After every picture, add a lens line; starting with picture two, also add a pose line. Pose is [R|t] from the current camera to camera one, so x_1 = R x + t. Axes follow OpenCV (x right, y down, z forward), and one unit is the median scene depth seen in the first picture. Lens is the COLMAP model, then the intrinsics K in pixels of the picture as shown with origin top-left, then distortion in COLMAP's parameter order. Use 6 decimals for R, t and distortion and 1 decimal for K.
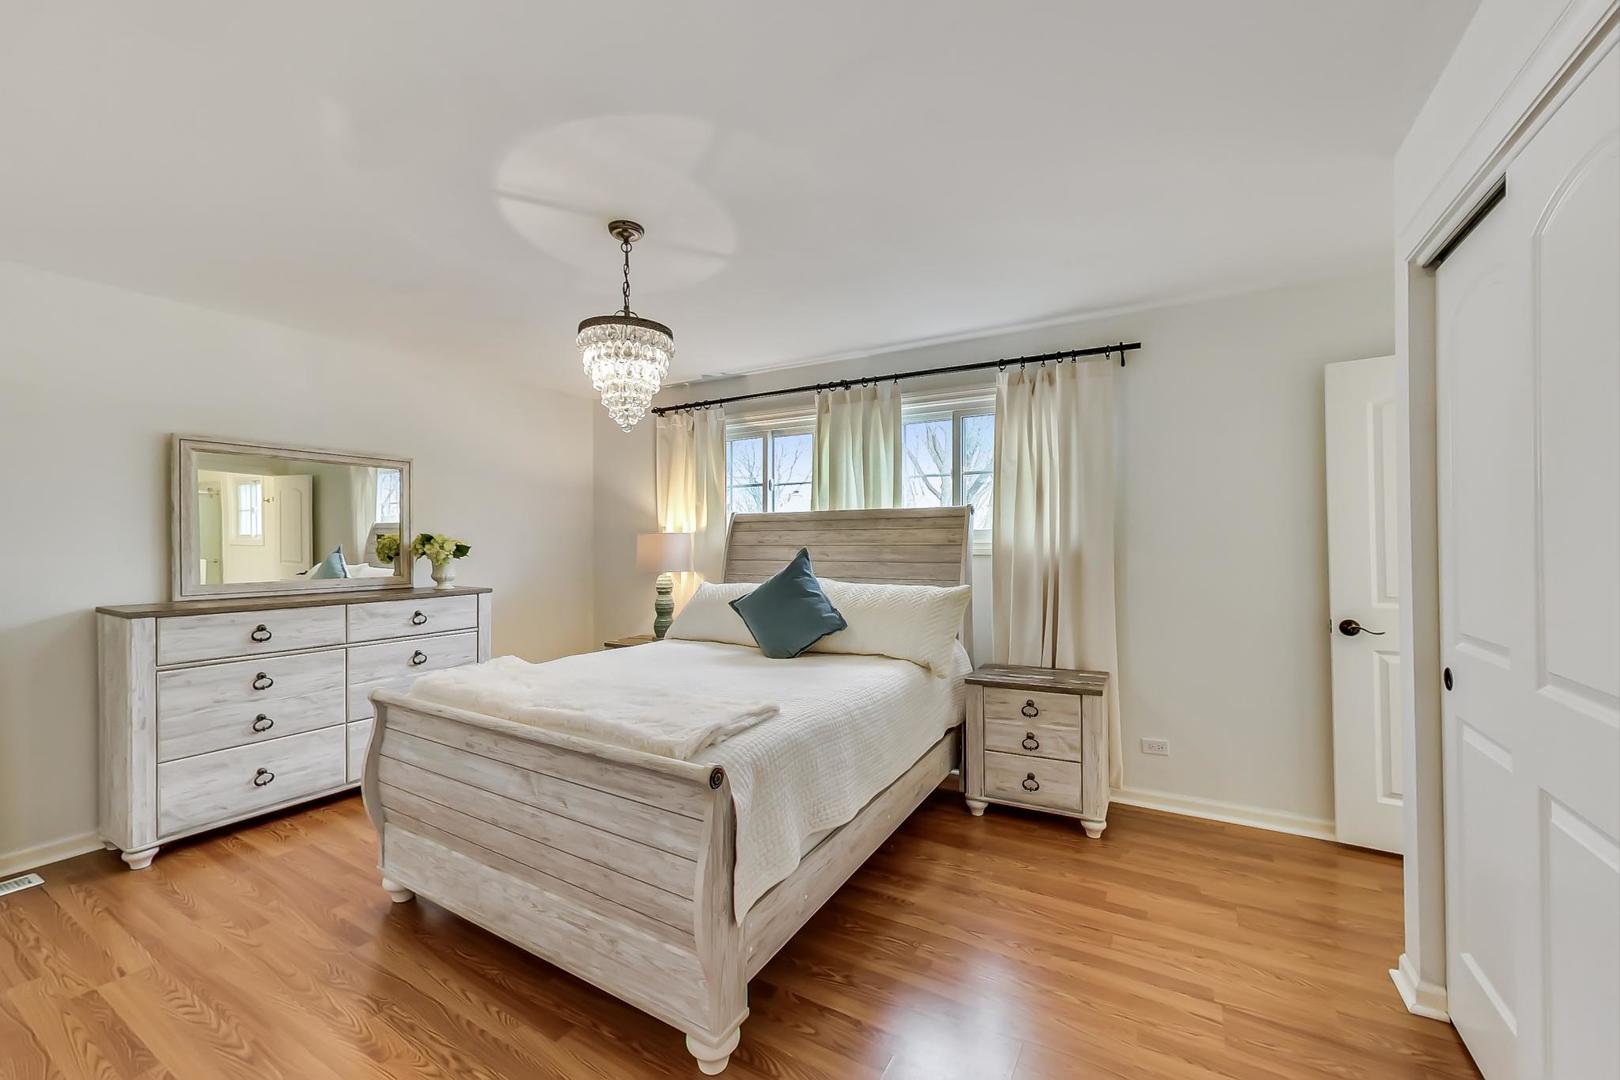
lens RADIAL K [[626.7, 0, 816.6], [0, 626.7, 534.6], [0, 0, 1]] dist [-0.000644, -0.000227]
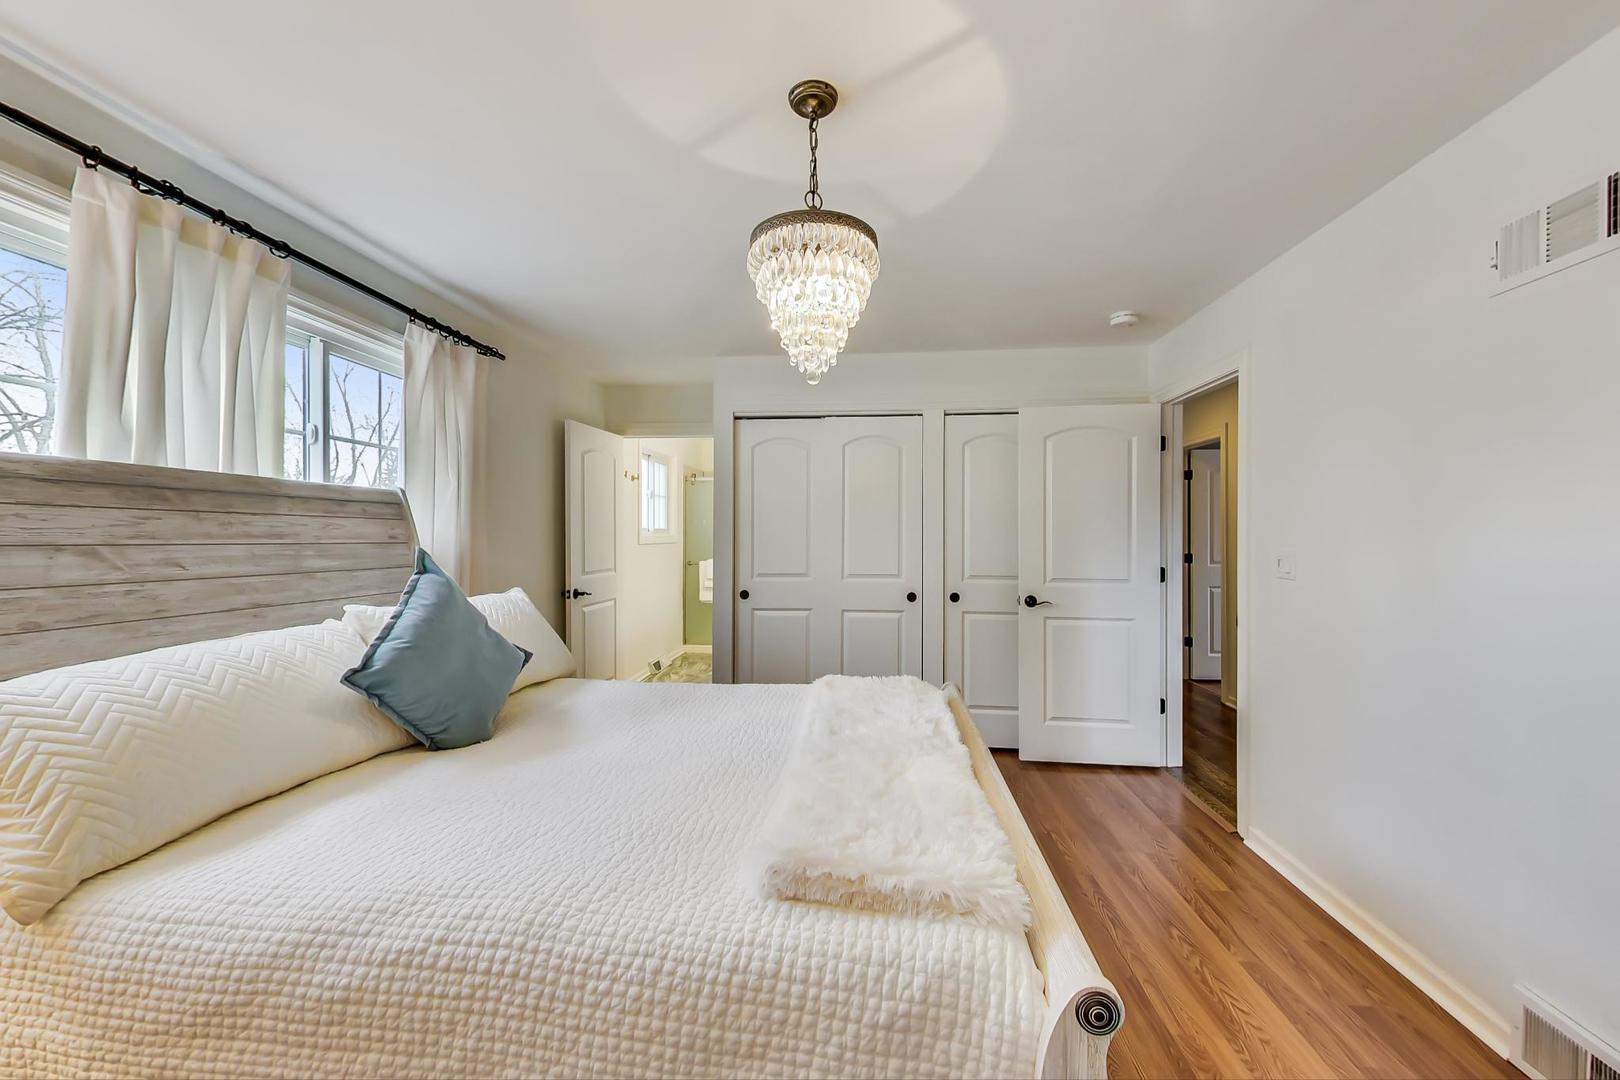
lens RADIAL K [[626.7, 0, 816.6], [0, 626.7, 534.6], [0, 0, 1]] dist [-0.000644, -0.000227]
pose [[-0.413156, 0.011886, 0.910583, -0.595602], [-0.008517, 0.999821, -0.016916, 0.014250], [-0.910620, -0.014745, -0.412981, 0.813050]]
